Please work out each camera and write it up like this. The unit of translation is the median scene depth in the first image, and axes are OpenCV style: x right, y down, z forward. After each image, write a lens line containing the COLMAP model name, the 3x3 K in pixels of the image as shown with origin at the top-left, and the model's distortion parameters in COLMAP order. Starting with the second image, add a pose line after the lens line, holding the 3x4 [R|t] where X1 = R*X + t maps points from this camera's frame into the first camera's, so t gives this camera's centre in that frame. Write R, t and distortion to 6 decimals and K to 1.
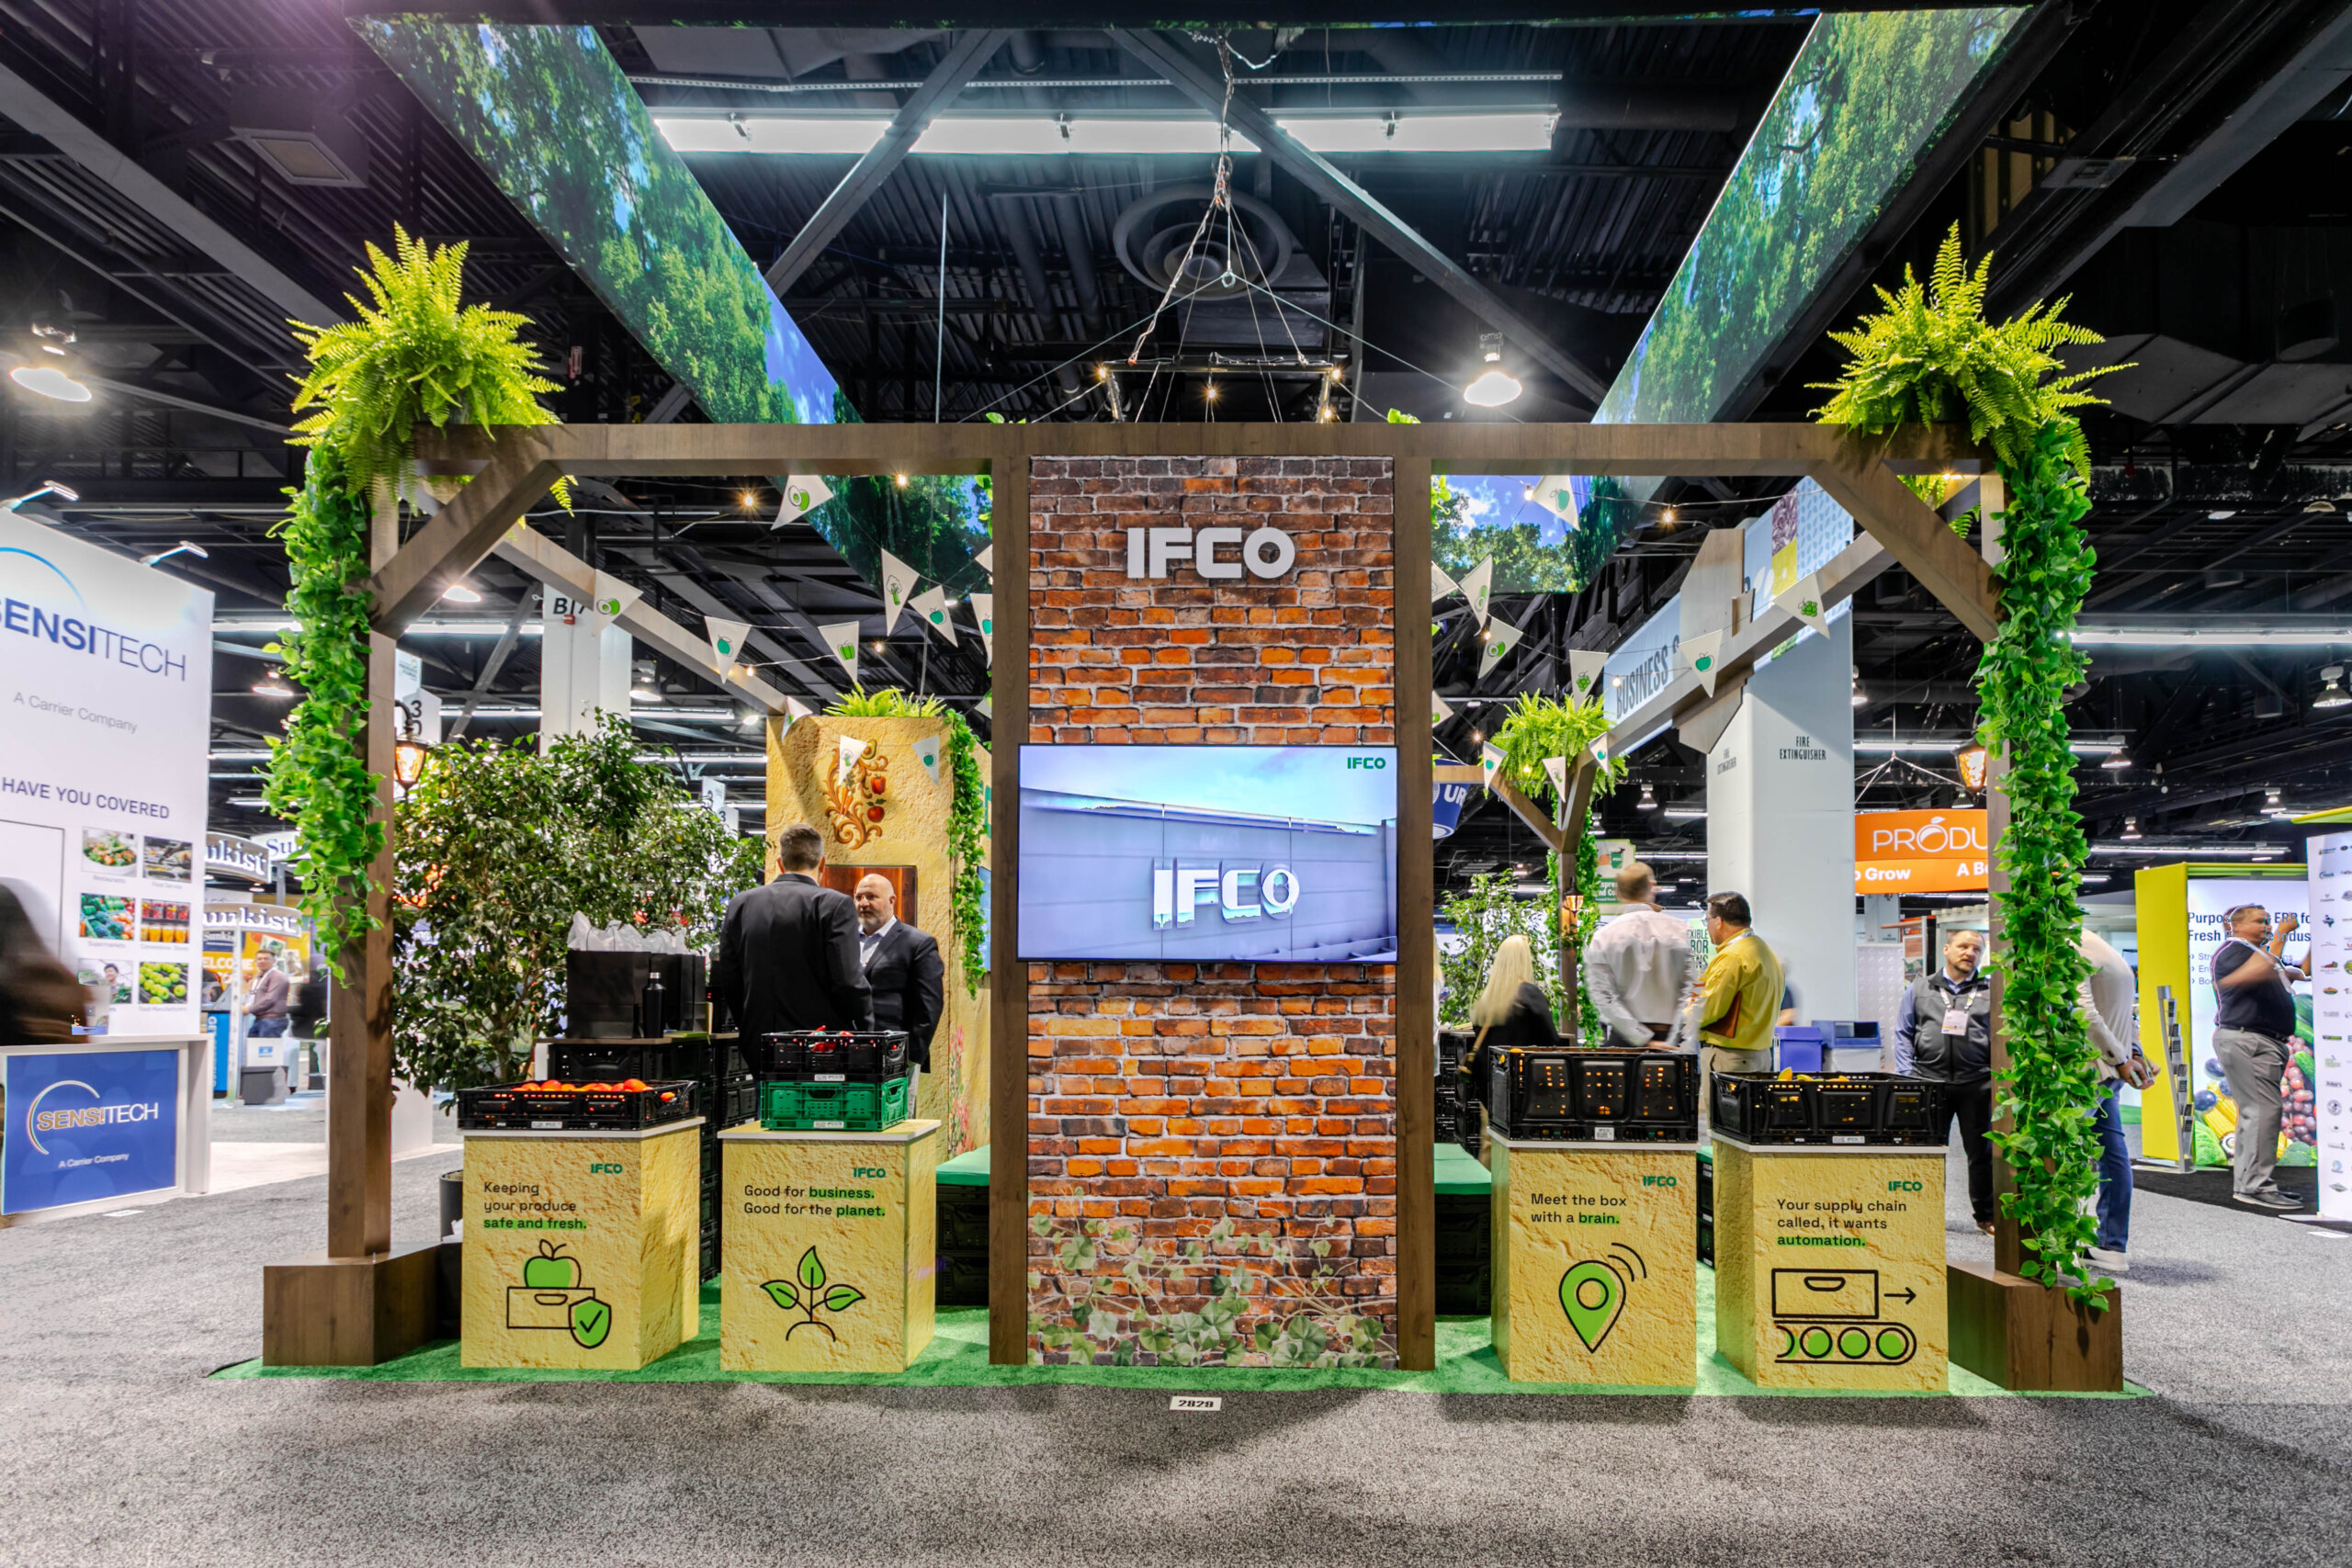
lens RADIAL K [[1174.4, 0, 1180.1], [0, 1174.4, 980.3], [0, 0, 1]] dist [-0.000889, 0.030815]
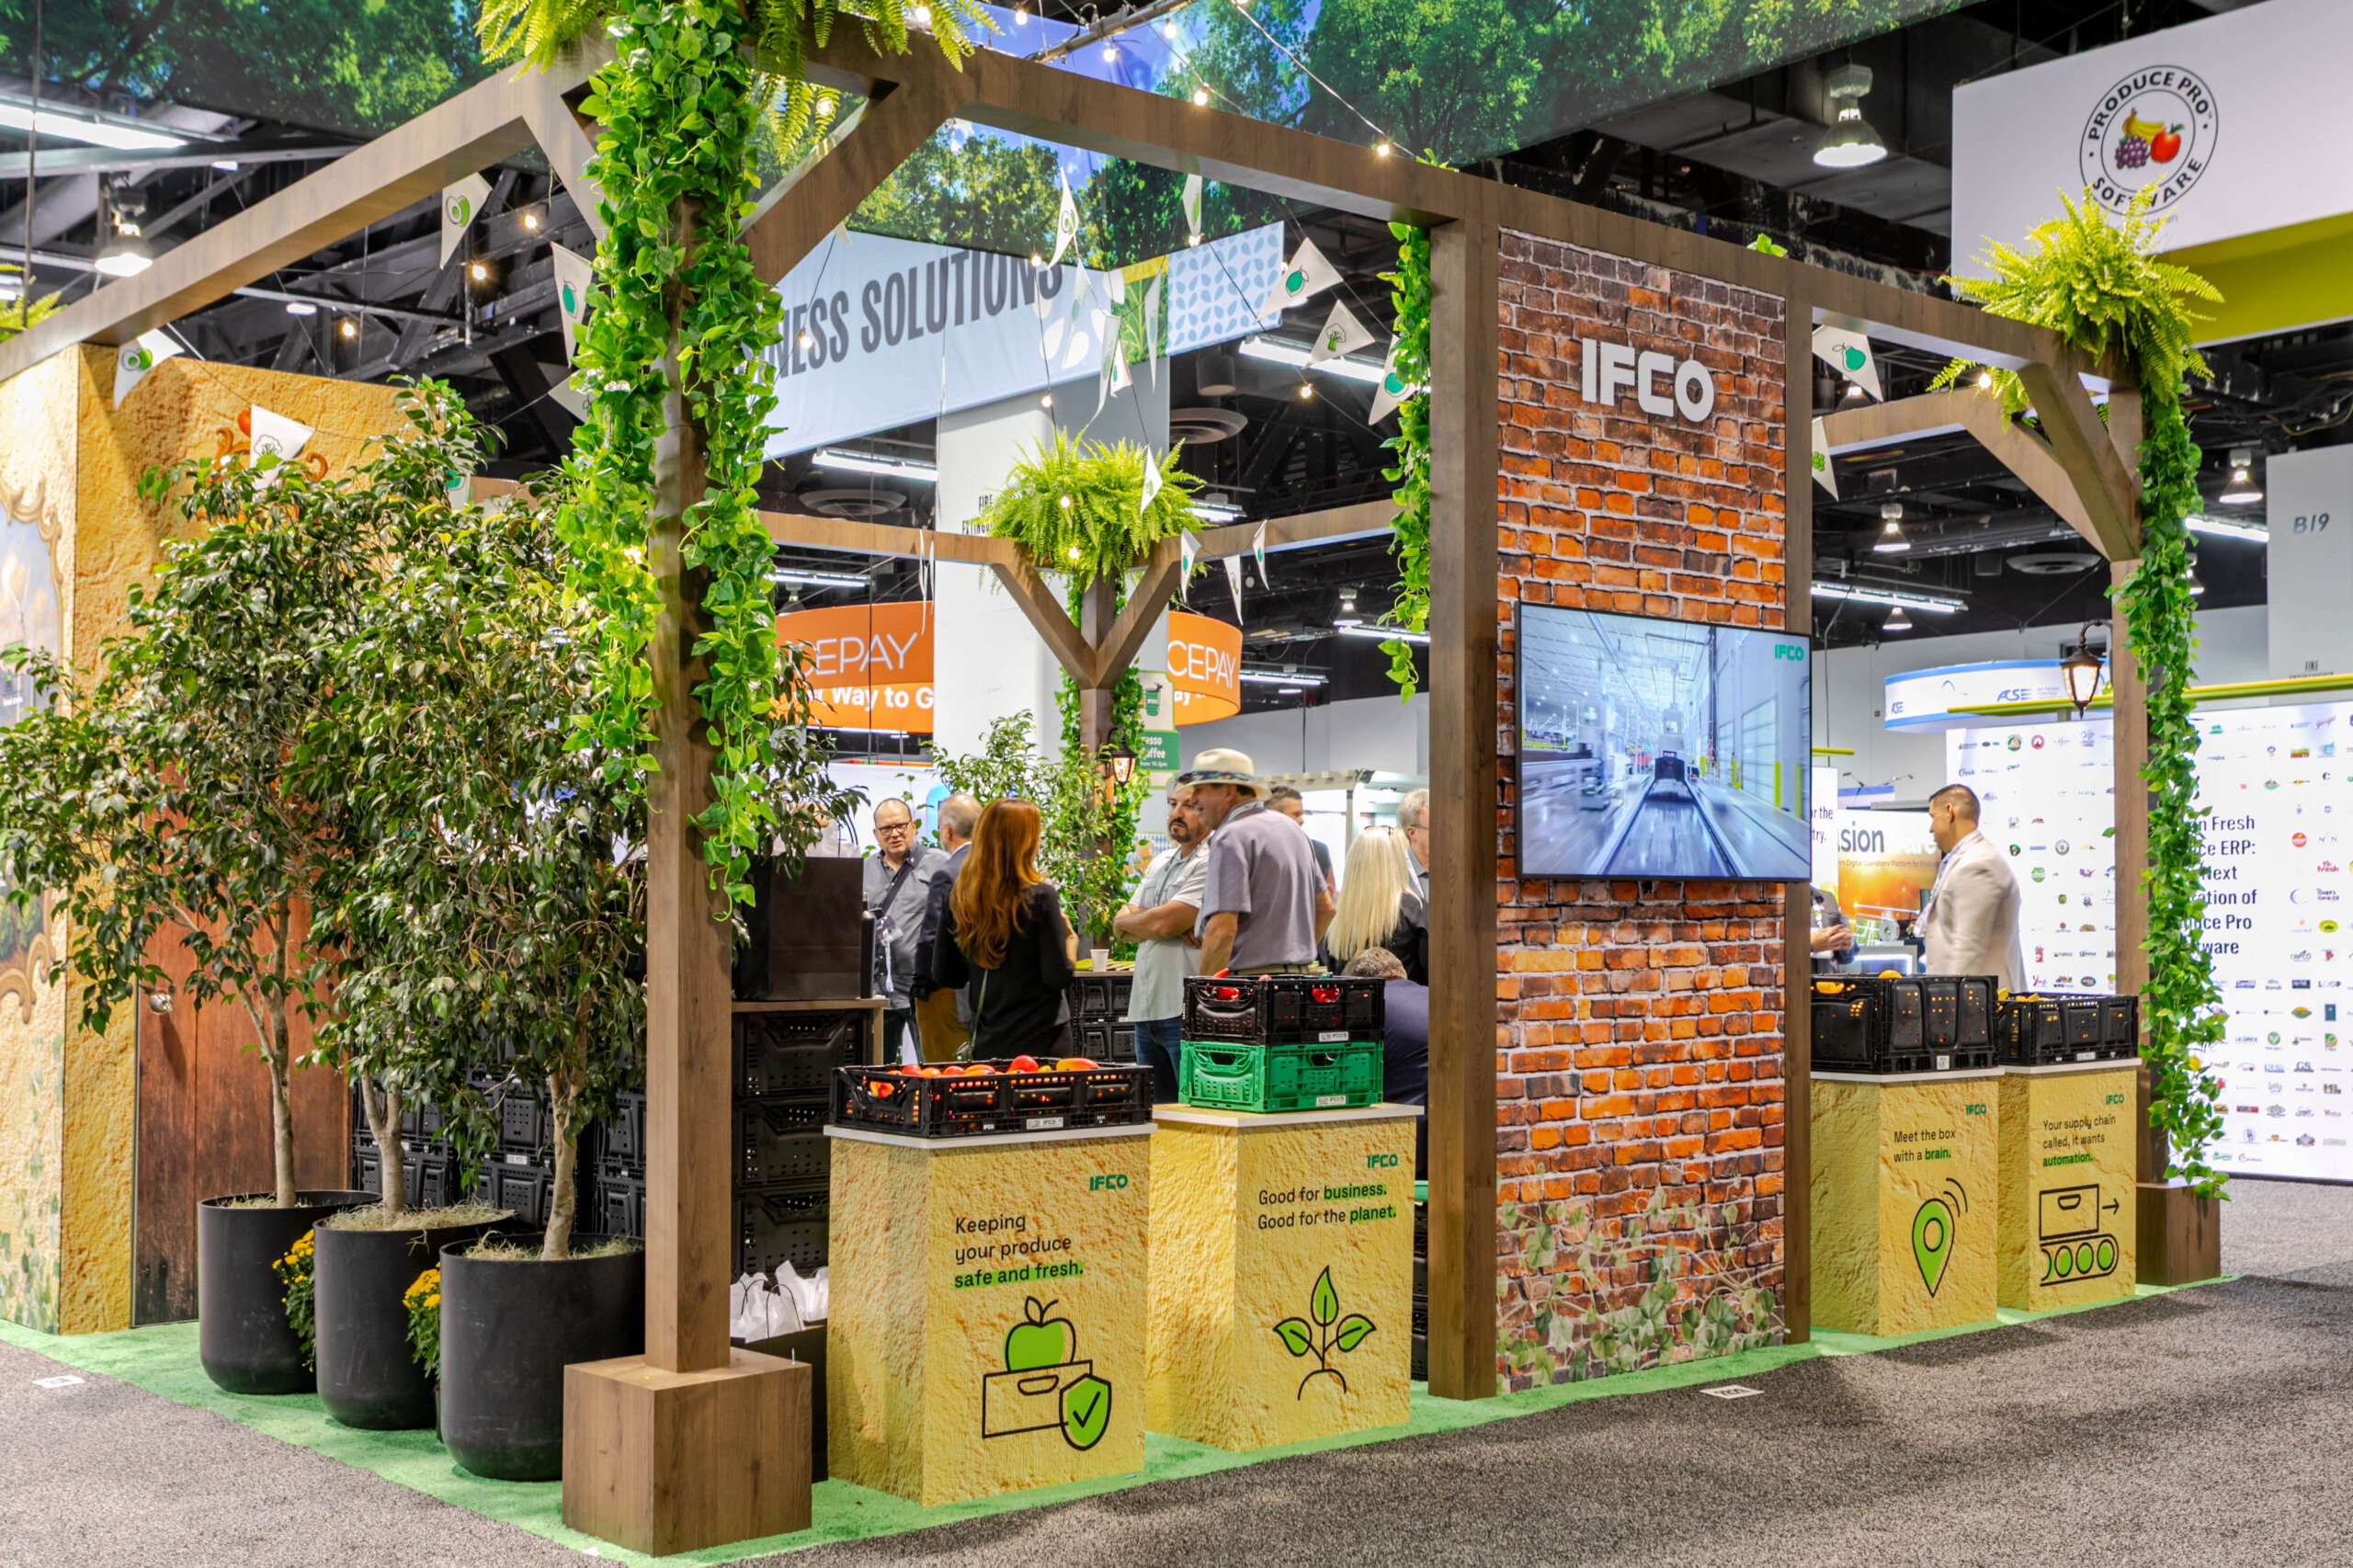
lens RADIAL K [[2640.3, 0, 1176.5], [0, 2640.3, 884.5], [0, 0, 1]] dist [0.052577, -0.005734]
pose [[0.745124, -0.001607, 0.666924, -1.462495], [-0.002819, 0.999981, 0.005559, -0.021080], [-0.666920, -0.006022, 0.745105, -0.165017]]
